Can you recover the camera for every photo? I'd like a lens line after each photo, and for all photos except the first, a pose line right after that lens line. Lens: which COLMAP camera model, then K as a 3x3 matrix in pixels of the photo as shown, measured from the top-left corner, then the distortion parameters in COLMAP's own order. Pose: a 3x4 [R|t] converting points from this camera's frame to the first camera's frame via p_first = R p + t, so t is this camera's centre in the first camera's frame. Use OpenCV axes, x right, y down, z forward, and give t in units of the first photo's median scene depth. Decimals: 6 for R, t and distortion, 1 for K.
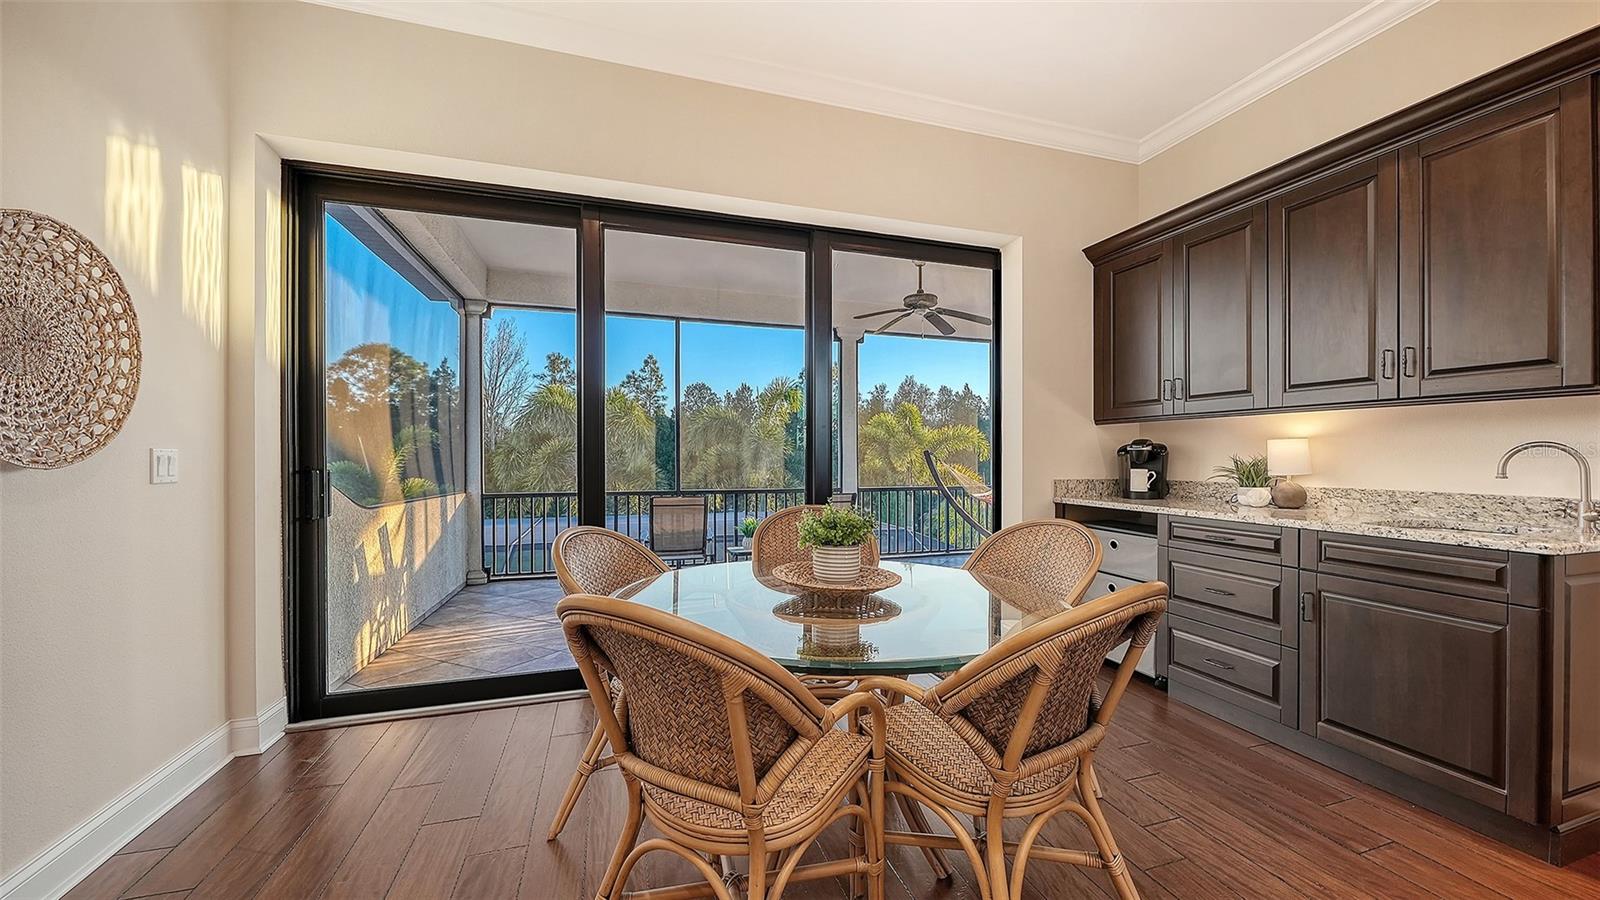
lens RADIAL K [[595.6, 0, 813.3], [0, 595.6, 444.9], [0, 0, 1]] dist [-0.005773, -0.000671]
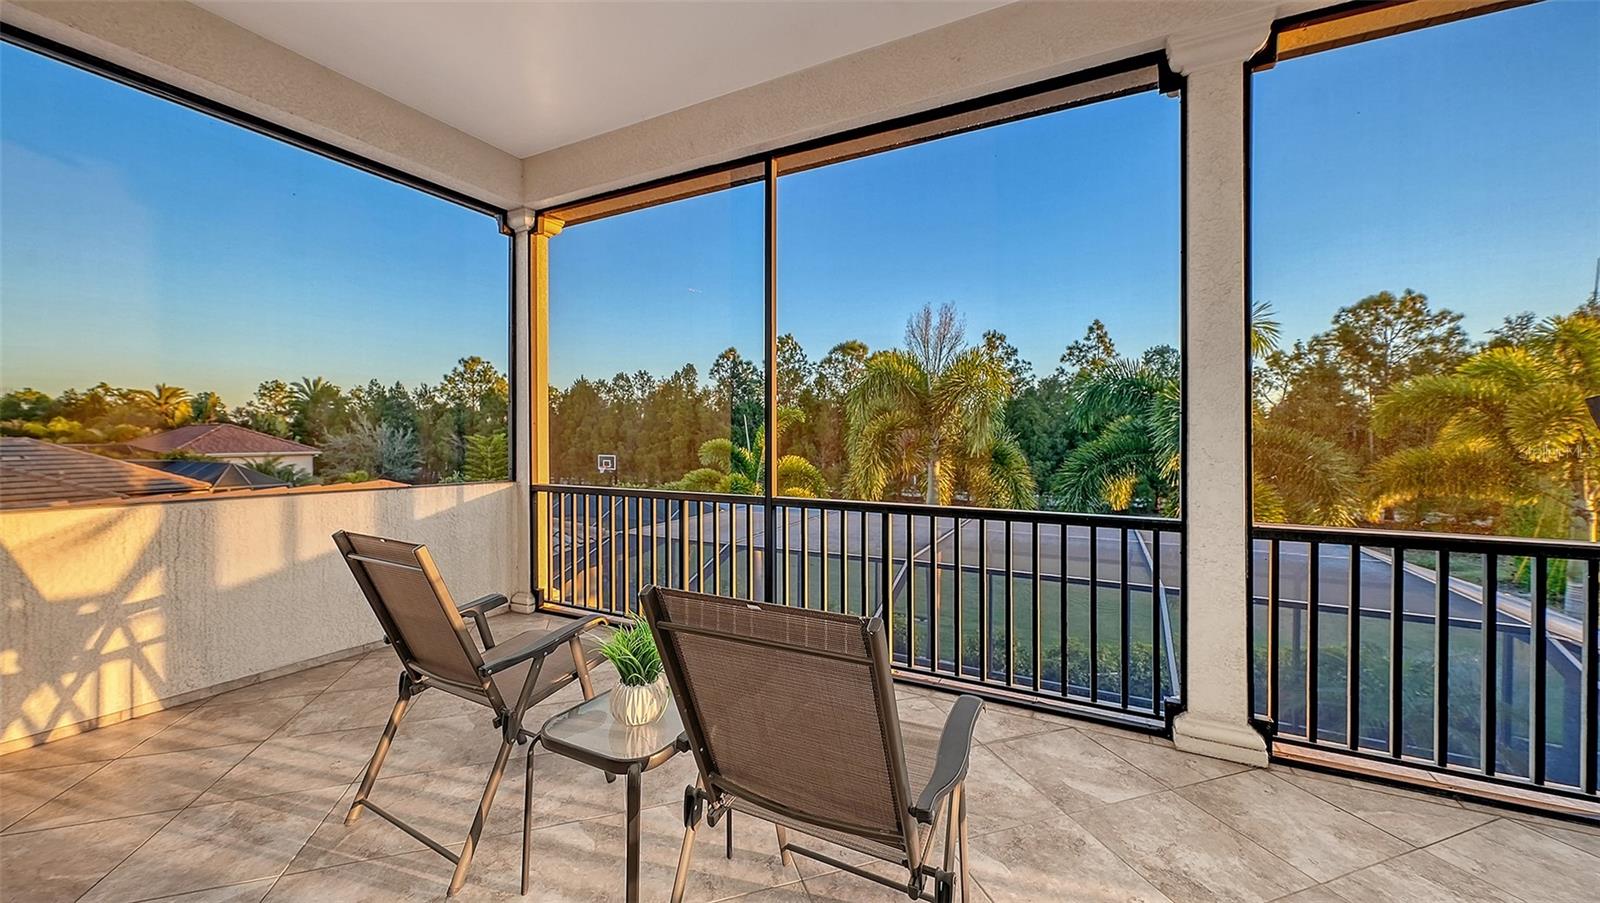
lens RADIAL K [[568.1, 0, 808.6], [0, 568.1, 433.7], [0, 0, 1]] dist [0.001318, 0.000090]
pose [[0.700532, -0.002432, -0.713617, 0.325440], [0.013018, 0.999871, 0.009372, 0.044084], [0.713502, -0.015855, 0.700473, 1.603076]]
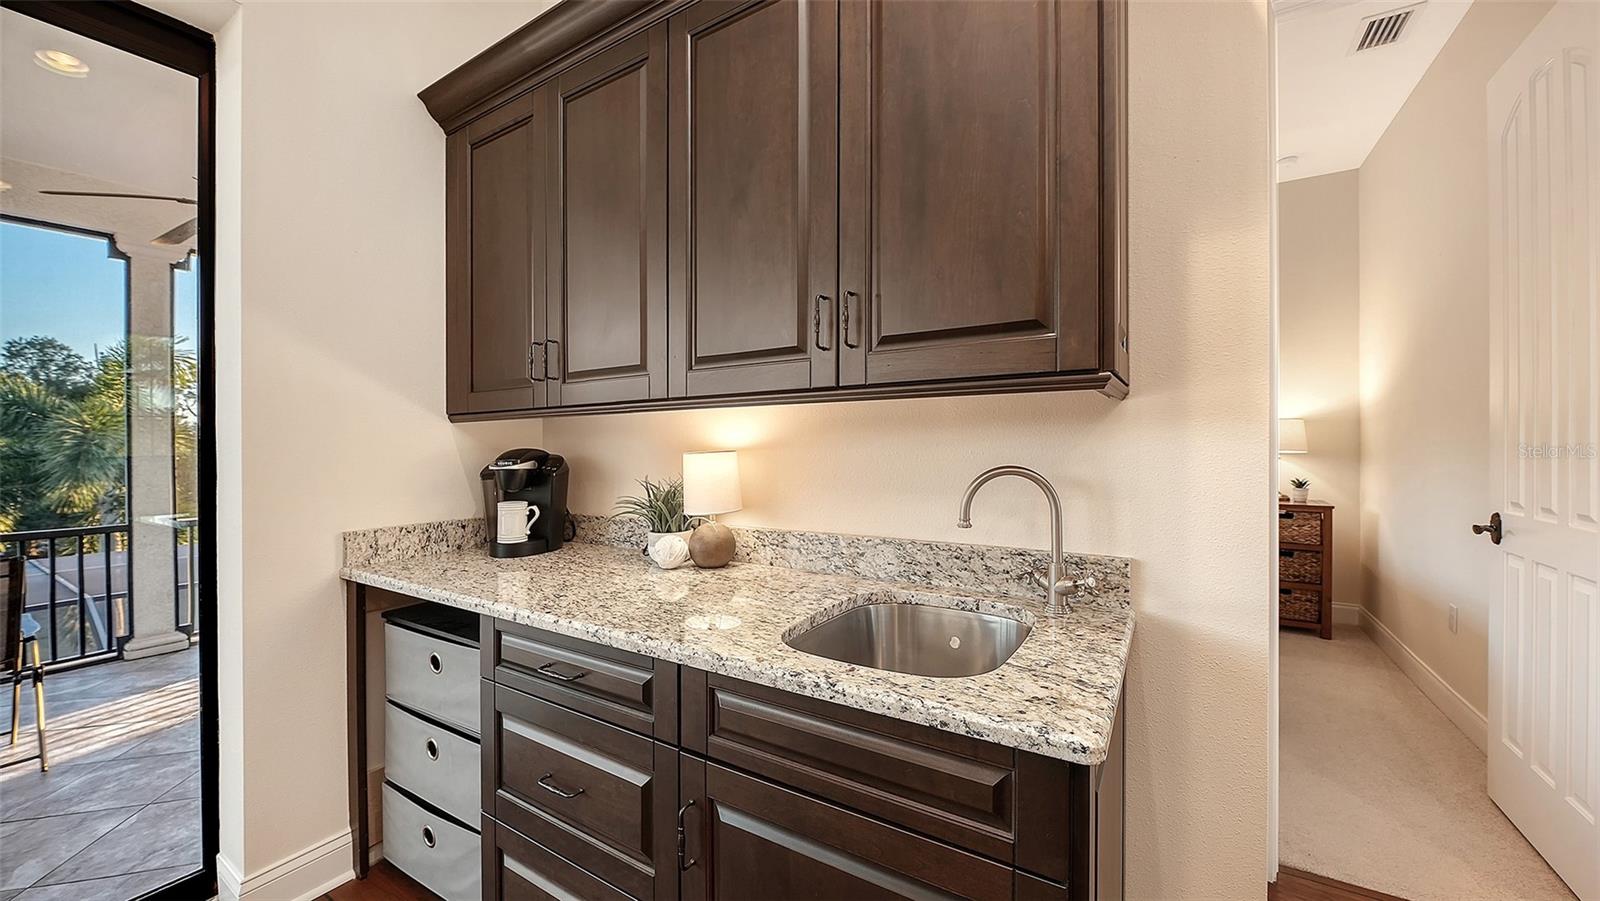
lens RADIAL K [[593.2, 0, 797.4], [0, 593.2, 440.7], [0, 0, 1]] dist [-0.002010, -0.000339]
pose [[0.776977, -0.011749, 0.629419, 0.471451], [0.004032, 0.999898, 0.013688, -0.028147], [-0.629516, -0.008098, 0.776945, 0.458818]]
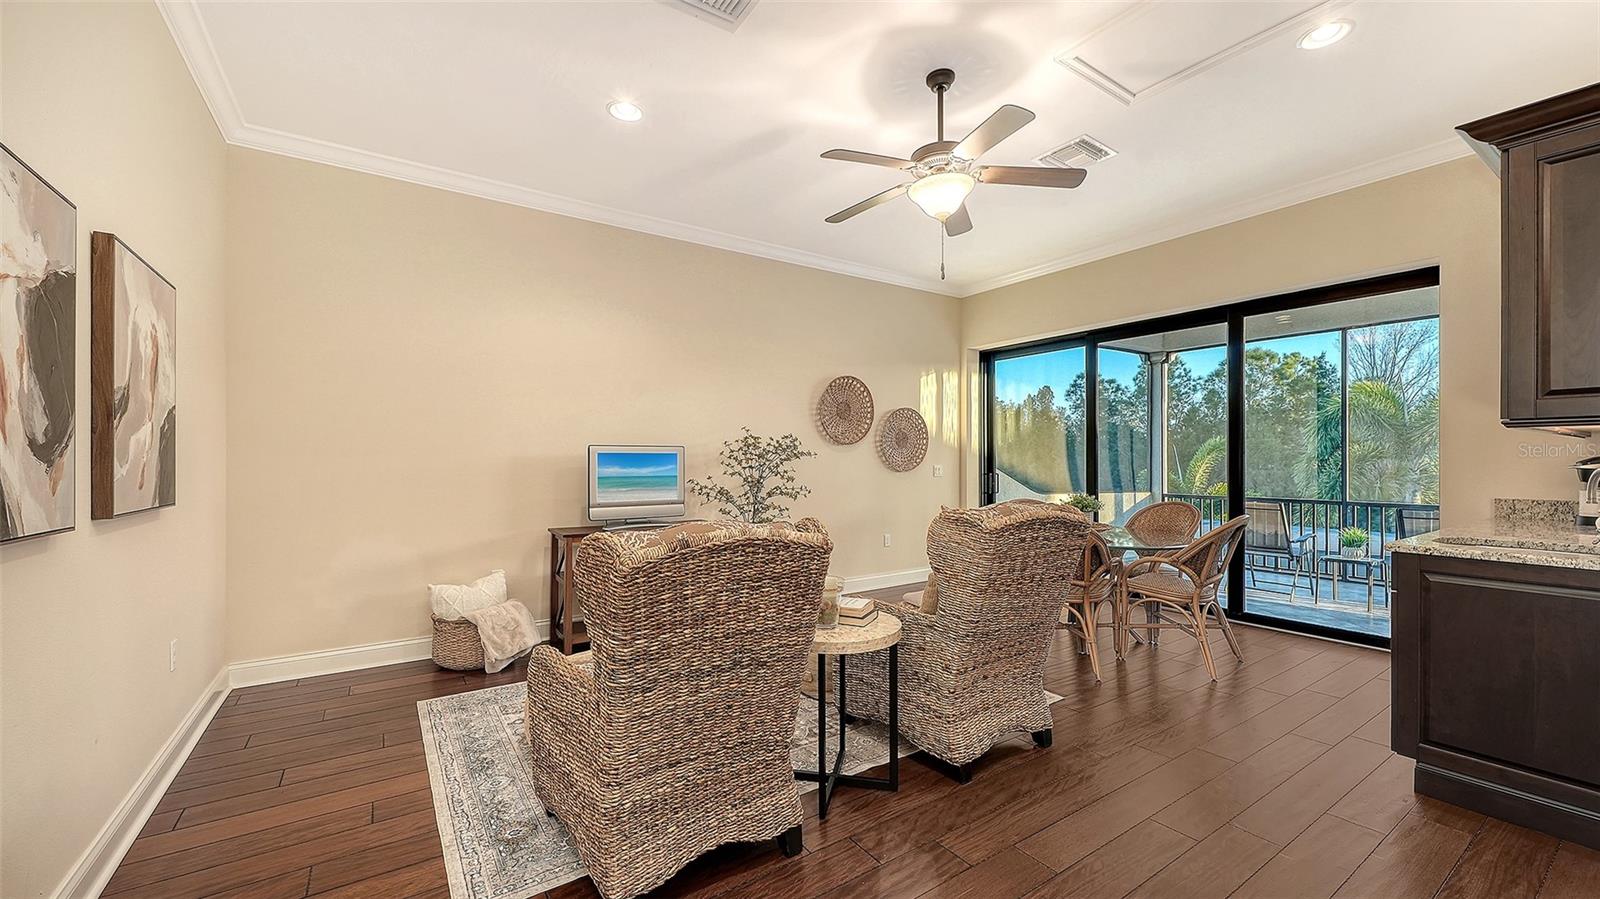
lens RADIAL K [[630.7, 0, 800.0], [0, 630.7, 449.5], [0, 0, 1]] dist [-0.002800, -0.000198]
pose [[0.260314, -0.016236, -0.965388, 1.324955], [0.020289, 0.999730, -0.011343, -0.036431], [0.965311, -0.016635, 0.260573, -0.406932]]
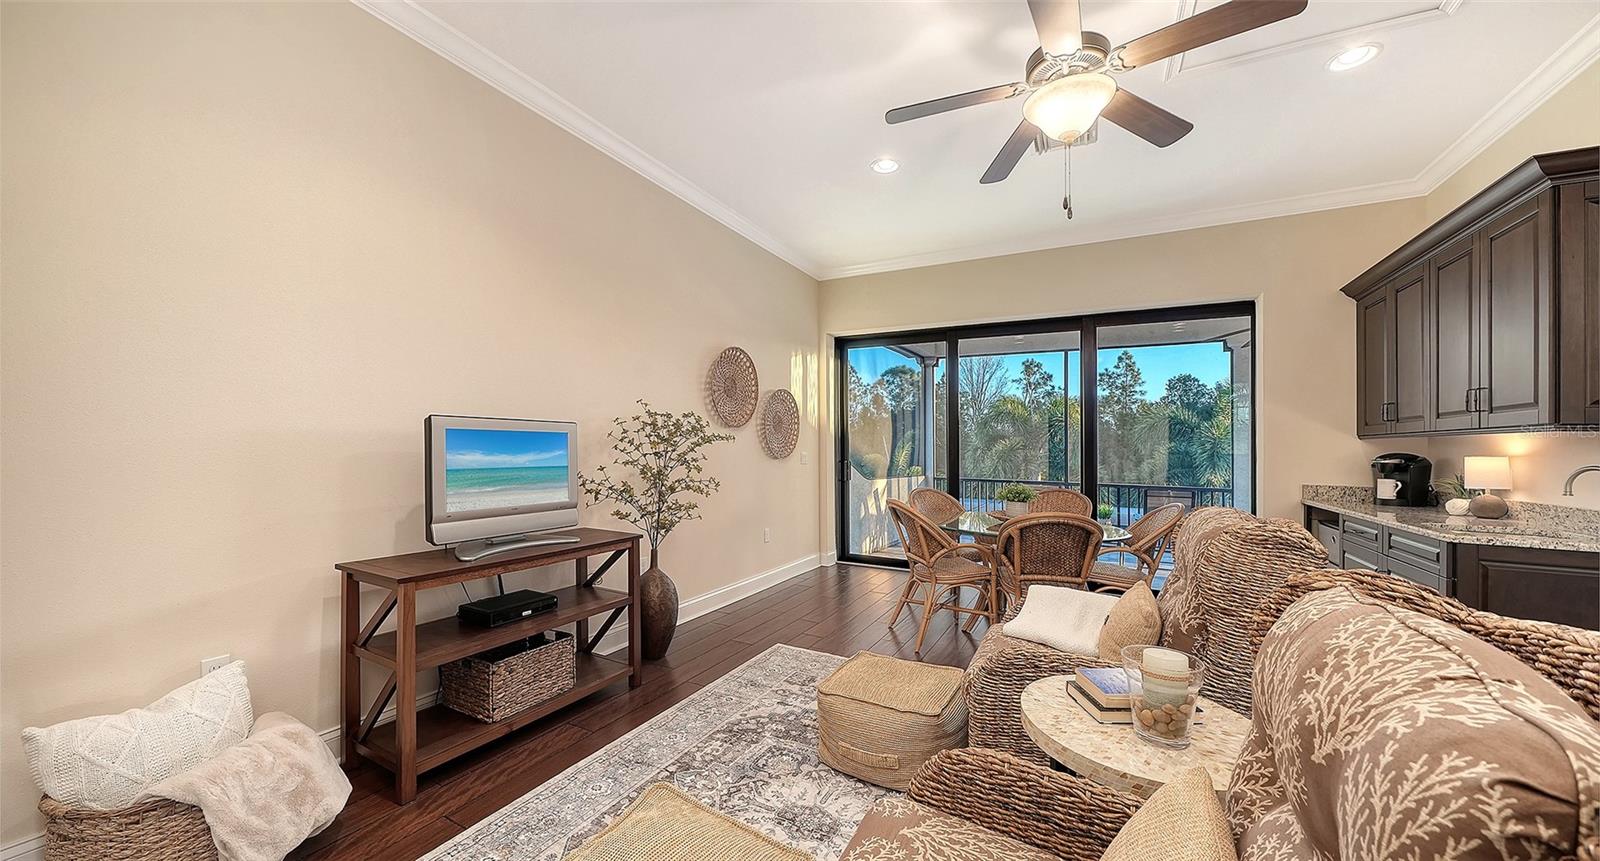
lens RADIAL K [[572.0, 0, 800.0], [0, 572.0, 430.5], [0, 0, 1]] dist [0.000284, 0.000085]
pose [[0.685632, -0.010030, -0.727879, 0.671698], [-0.001271, 0.999887, -0.014975, -0.040574], [0.727947, 0.011193, 0.685542, -0.674258]]
